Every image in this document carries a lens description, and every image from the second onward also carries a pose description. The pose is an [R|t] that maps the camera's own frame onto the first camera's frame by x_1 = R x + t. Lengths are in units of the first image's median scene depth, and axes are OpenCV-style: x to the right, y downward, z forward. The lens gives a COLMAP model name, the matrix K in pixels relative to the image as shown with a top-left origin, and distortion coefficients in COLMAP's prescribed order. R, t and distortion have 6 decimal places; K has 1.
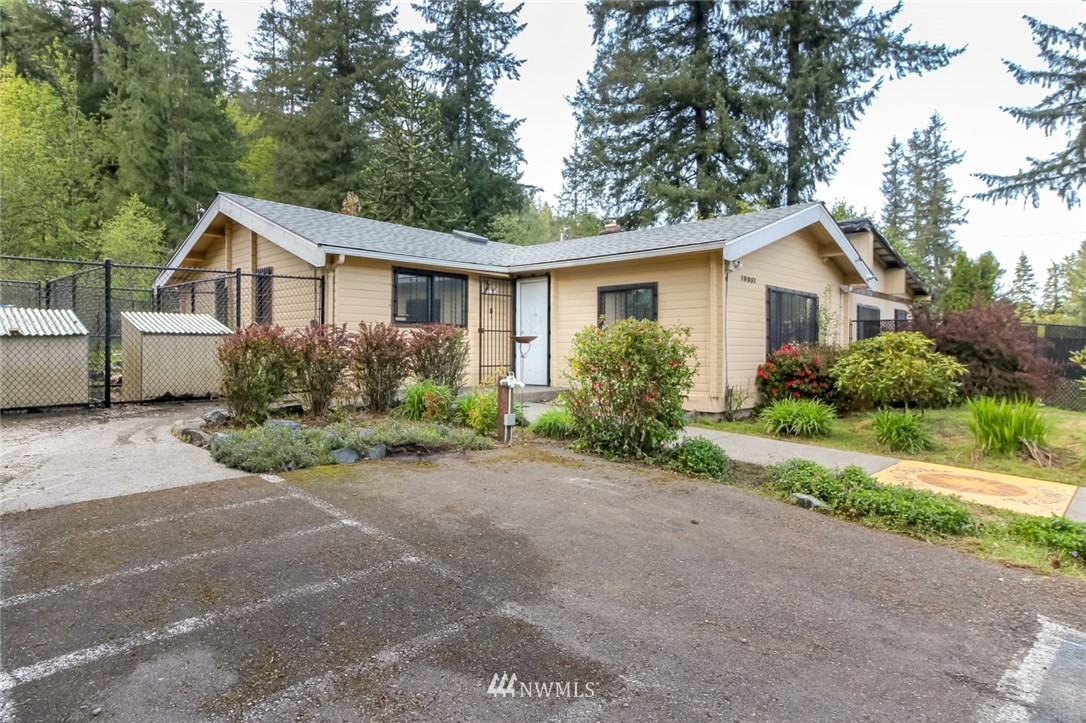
lens RADIAL K [[645.6, 0, 543.0], [0, 645.6, 361.5], [0, 0, 1]] dist [-0.003499, -0.002891]
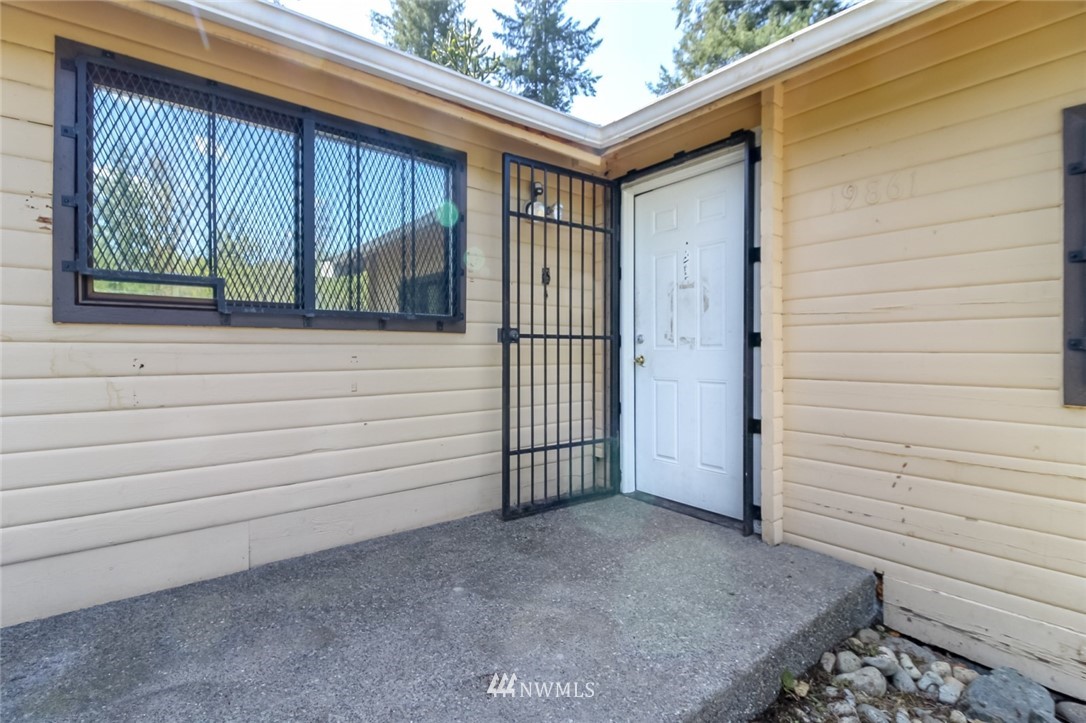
lens RADIAL K [[493.5, 0, 543.0], [0, 493.5, 361.5], [0, 0, 1]] dist [0.000504, 0.000176]
pose [[0.990575, -0.004002, -0.136915, -0.015847], [0.003508, 0.999986, -0.003850, -0.011697], [0.136929, 0.003333, 0.990575, 0.251223]]
